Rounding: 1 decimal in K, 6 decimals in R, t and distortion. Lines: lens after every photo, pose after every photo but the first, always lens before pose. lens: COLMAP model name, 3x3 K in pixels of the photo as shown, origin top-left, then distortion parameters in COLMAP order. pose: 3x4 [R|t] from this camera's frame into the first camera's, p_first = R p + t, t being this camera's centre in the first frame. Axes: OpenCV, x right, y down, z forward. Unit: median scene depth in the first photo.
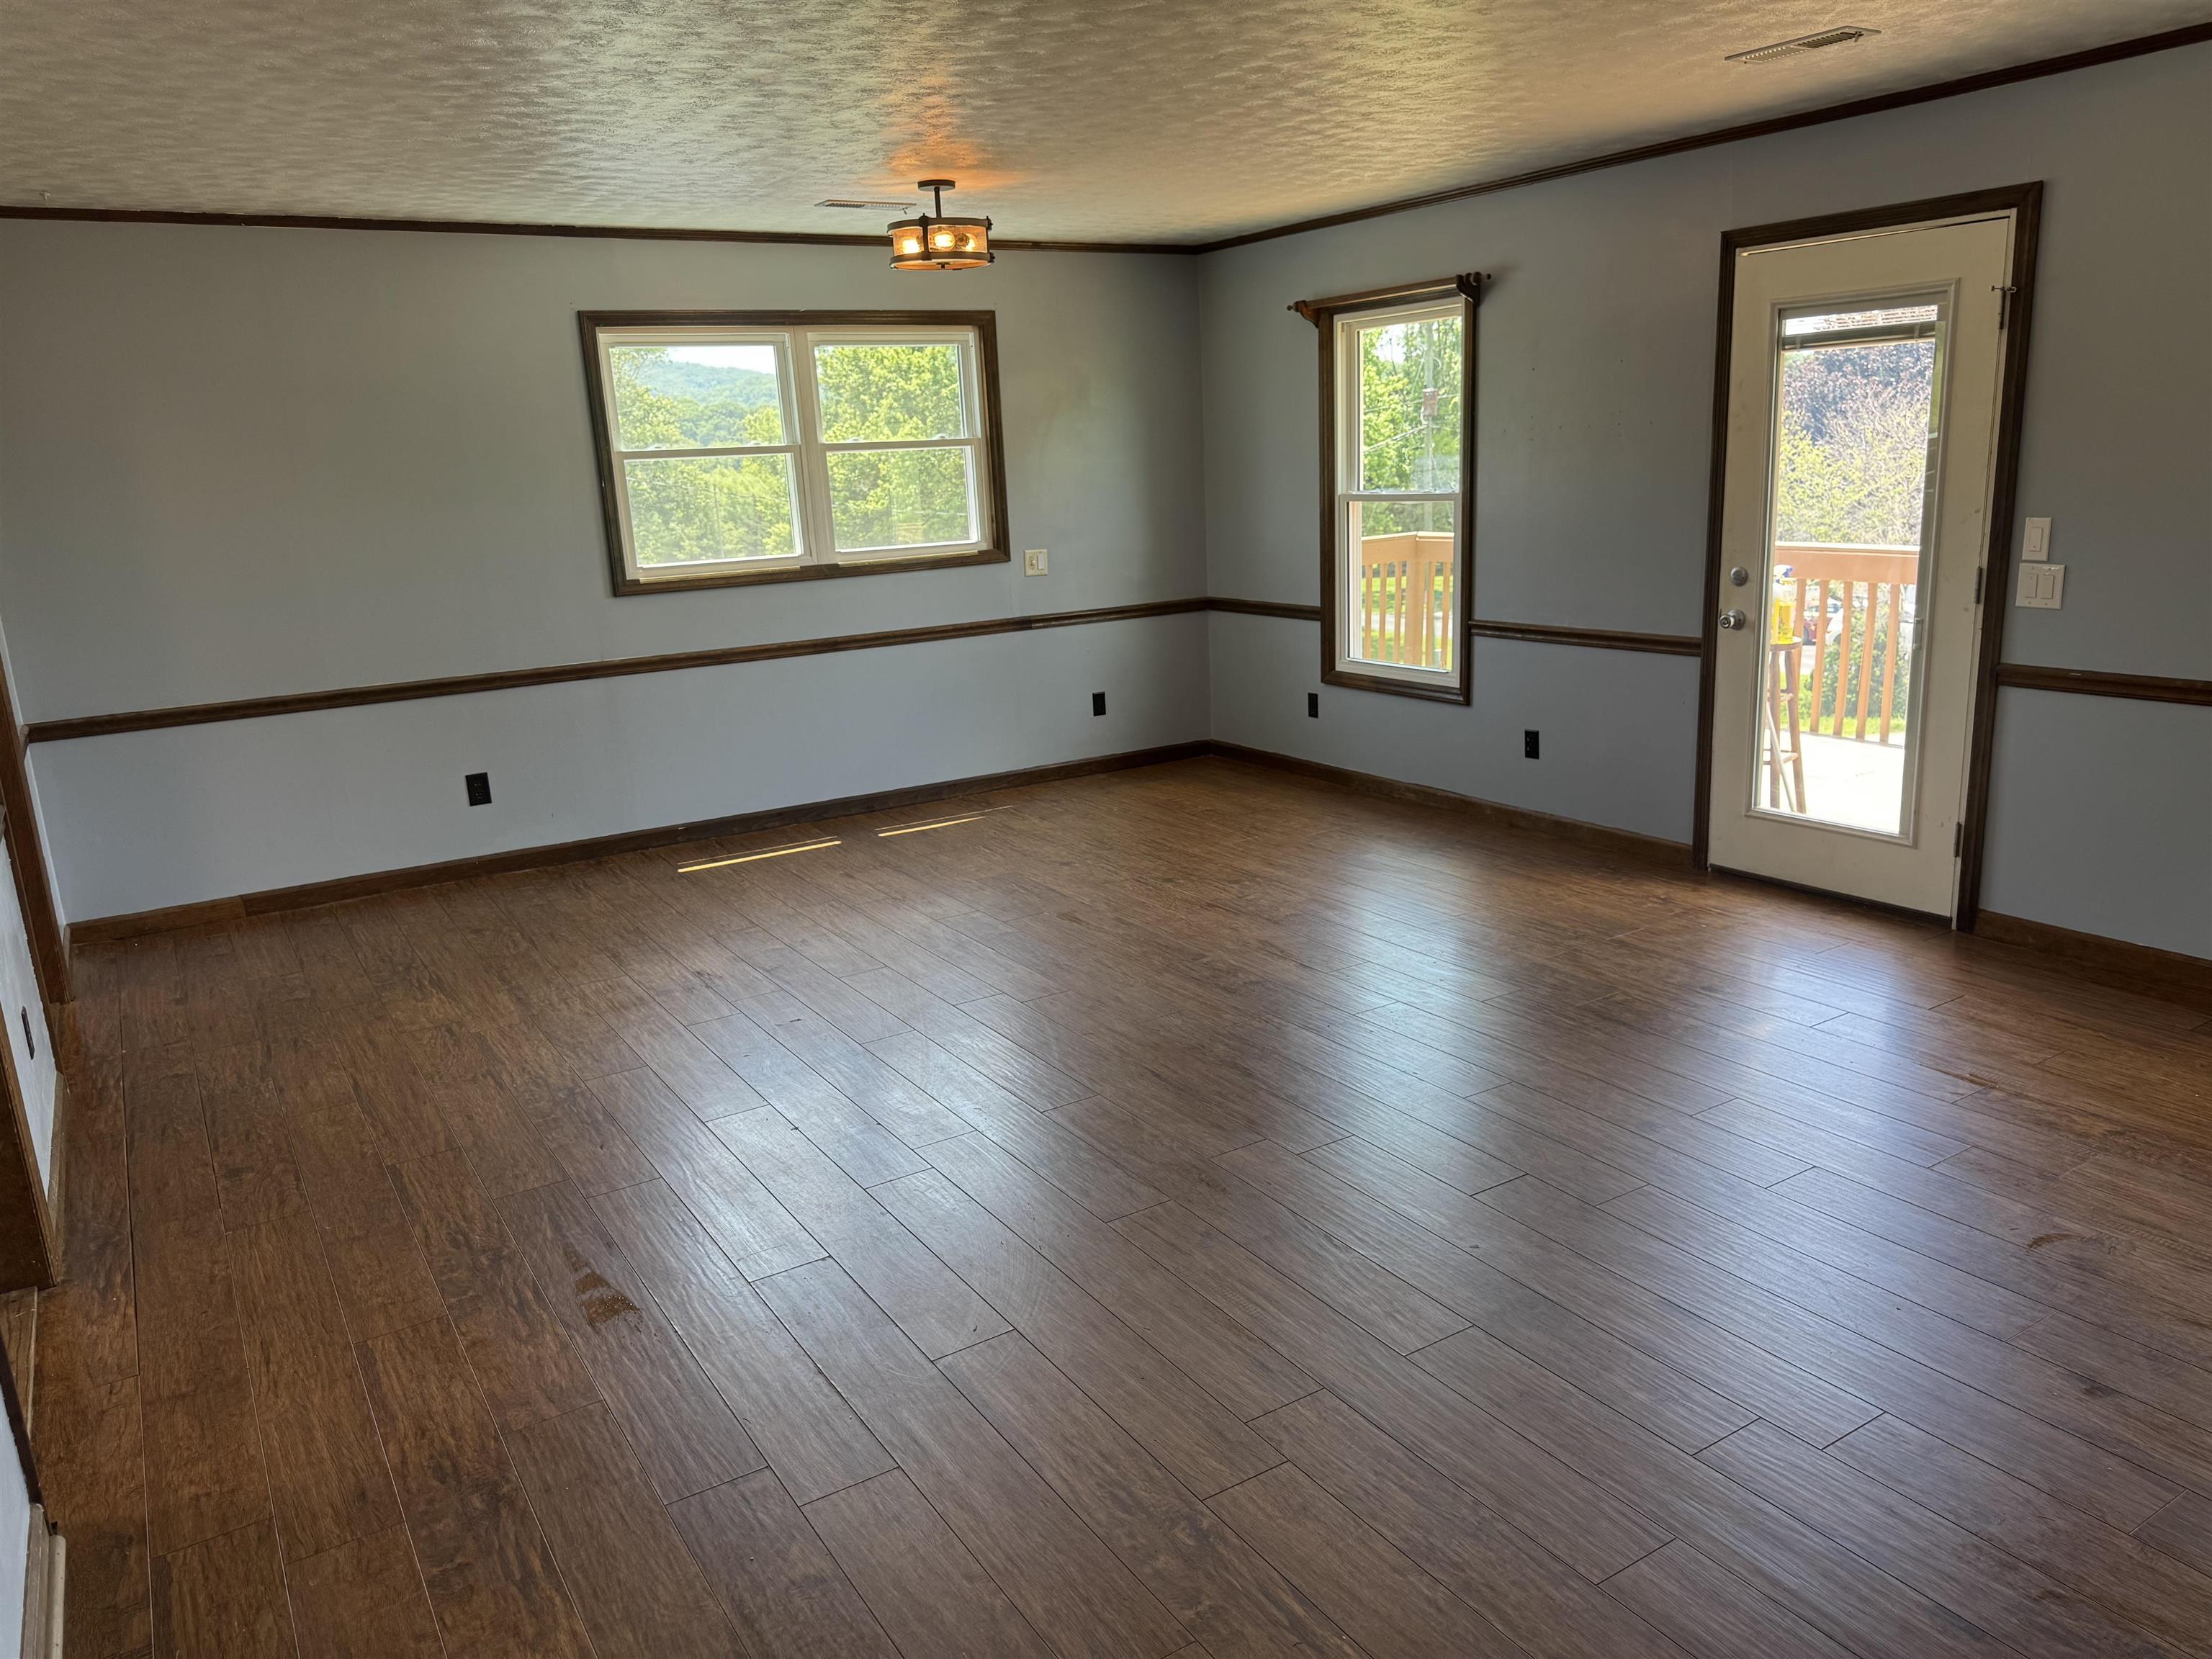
lens RADIAL K [[1564.6, 0, 1098.9], [0, 1564.6, 822.0], [0, 0, 1]] dist [0.065305, -0.068046]
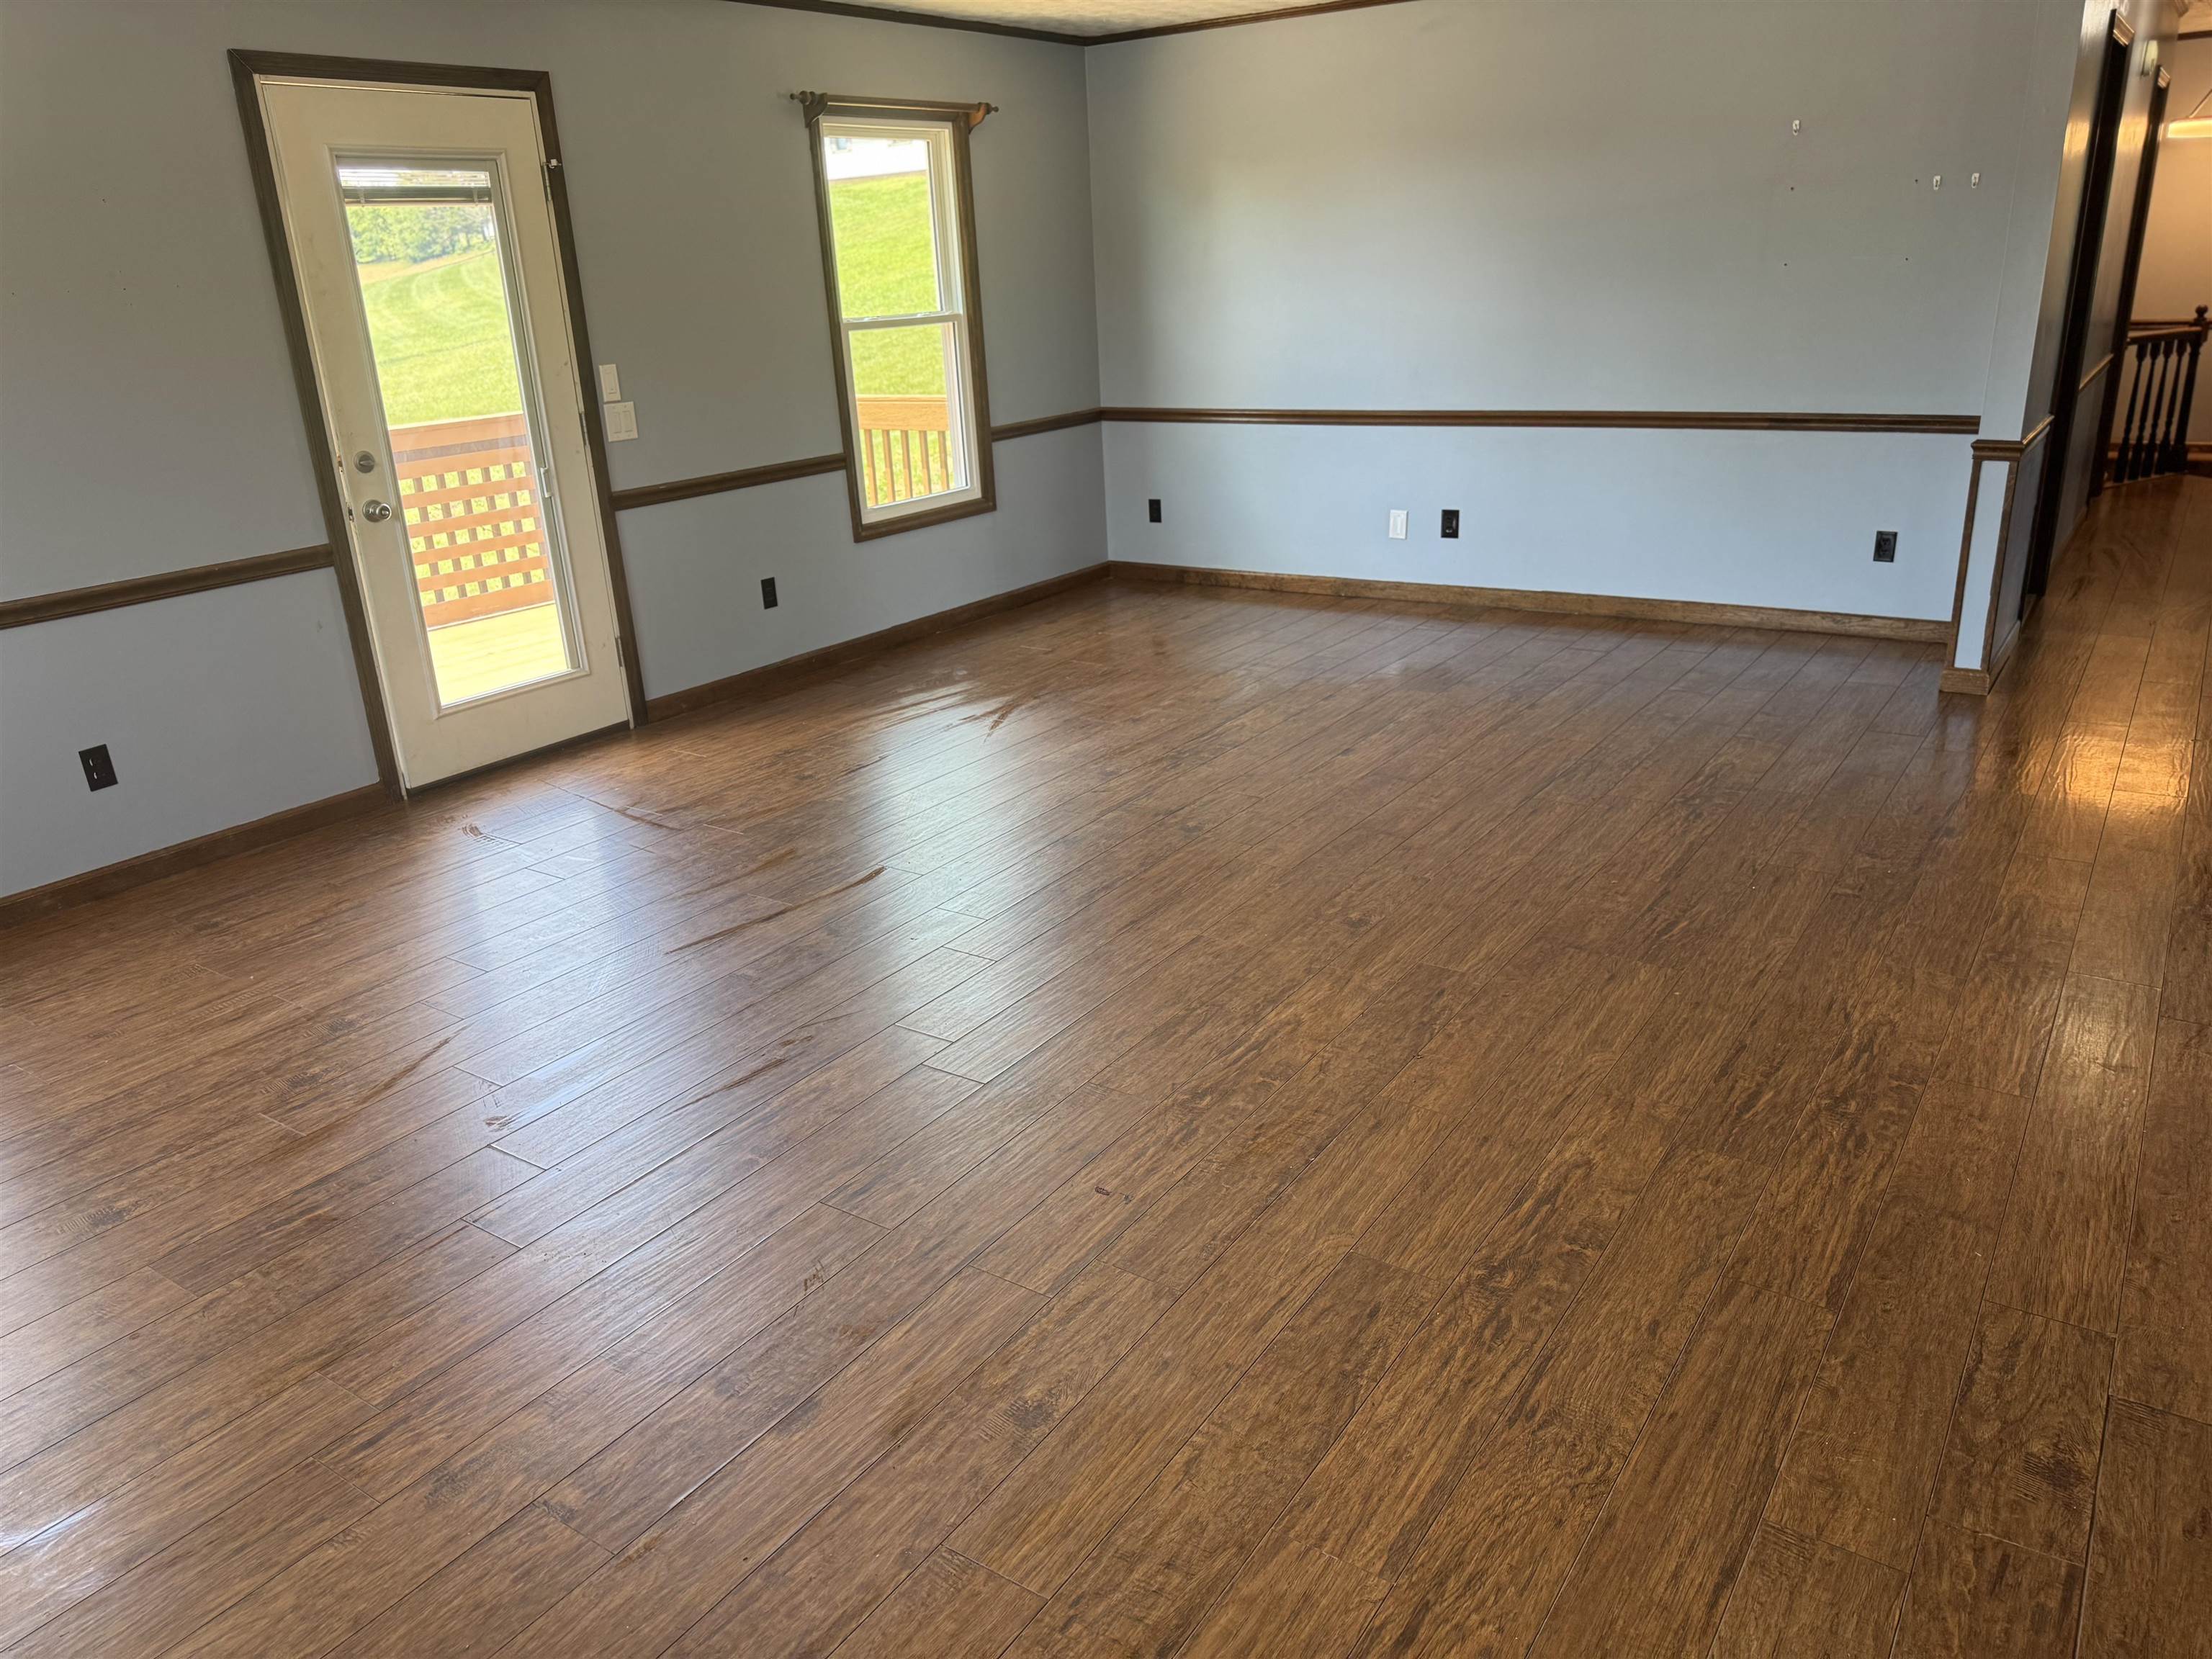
lens RADIAL K [[1564.6, 0, 1107.7], [0, 1564.6, 817.7], [0, 0, 1]] dist [0.065305, -0.068046]
pose [[-0.400367, -0.252944, 0.880753, -0.641819], [0.269558, 0.886113, 0.377017, -0.215076], [-0.875811, 0.388360, -0.286587, 1.034132]]
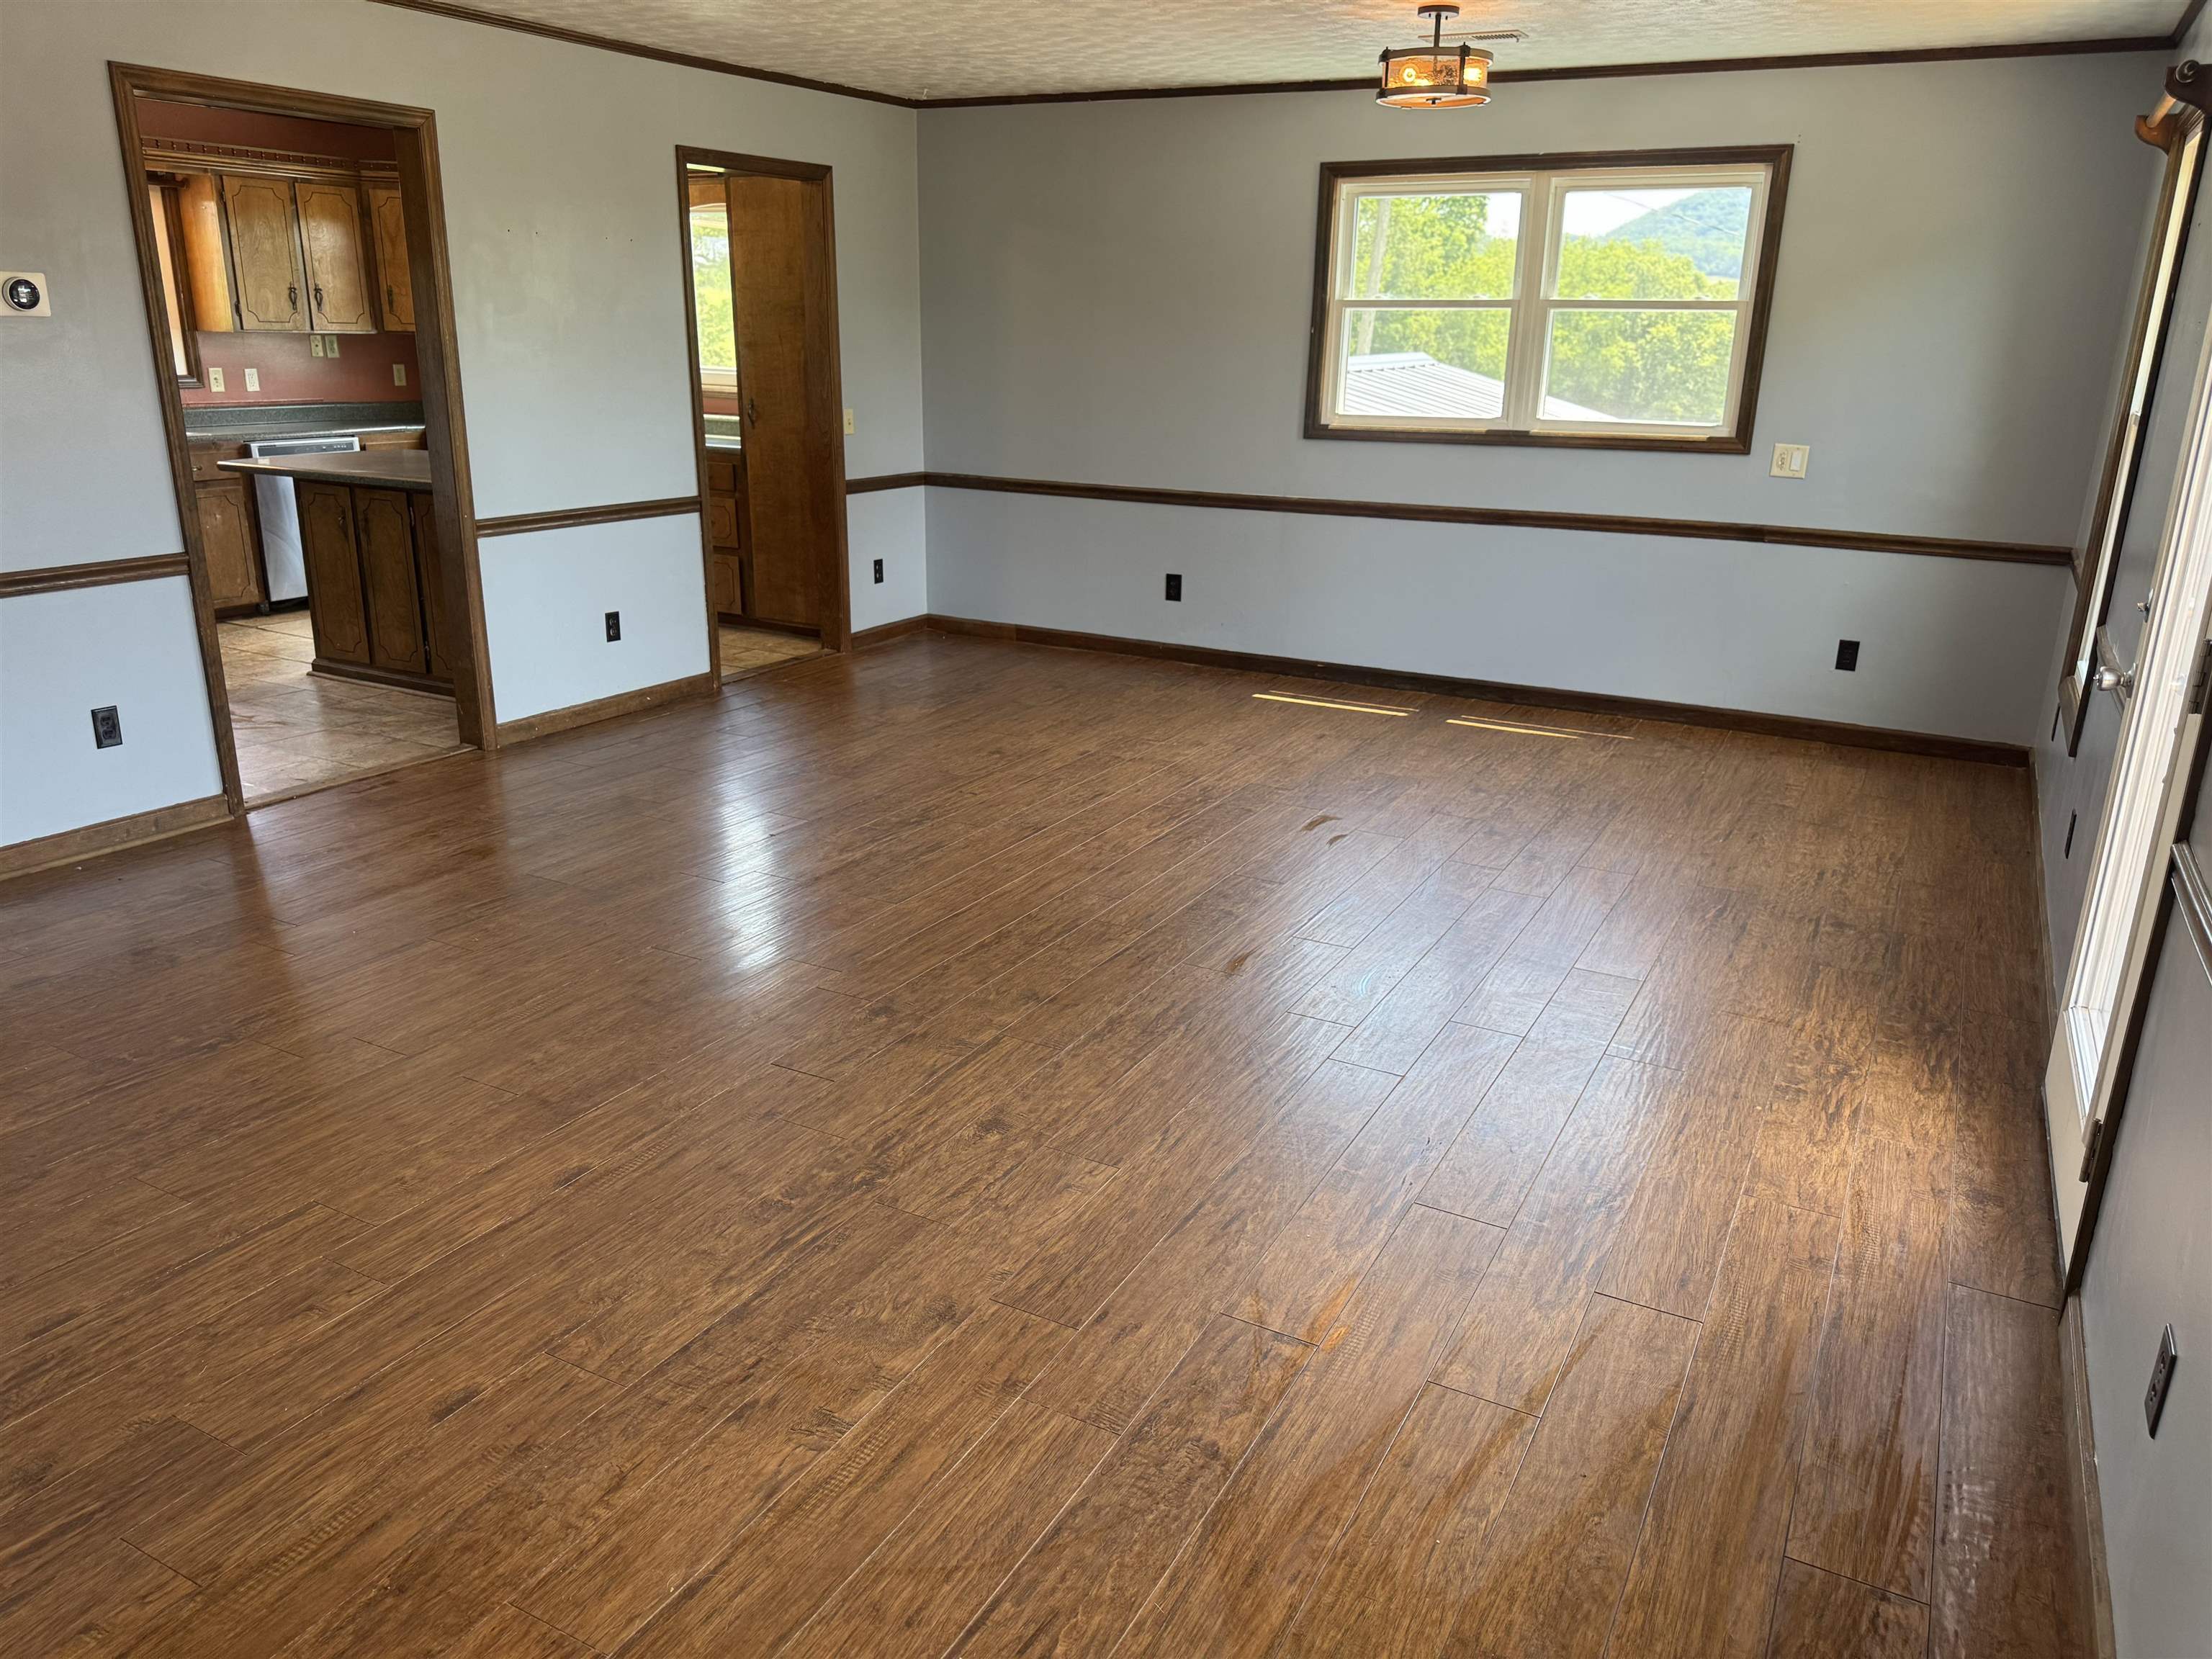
lens RADIAL K [[1564.6, 0, 1116.7], [0, 1564.6, 829.1], [0, 0, 1]] dist [0.065305, -0.068046]
pose [[0.498417, 0.316364, -0.807152, 0.750554], [-0.238505, 0.945150, 0.223175, -0.127680], [0.833484, 0.081276, 0.546533, 0.419137]]
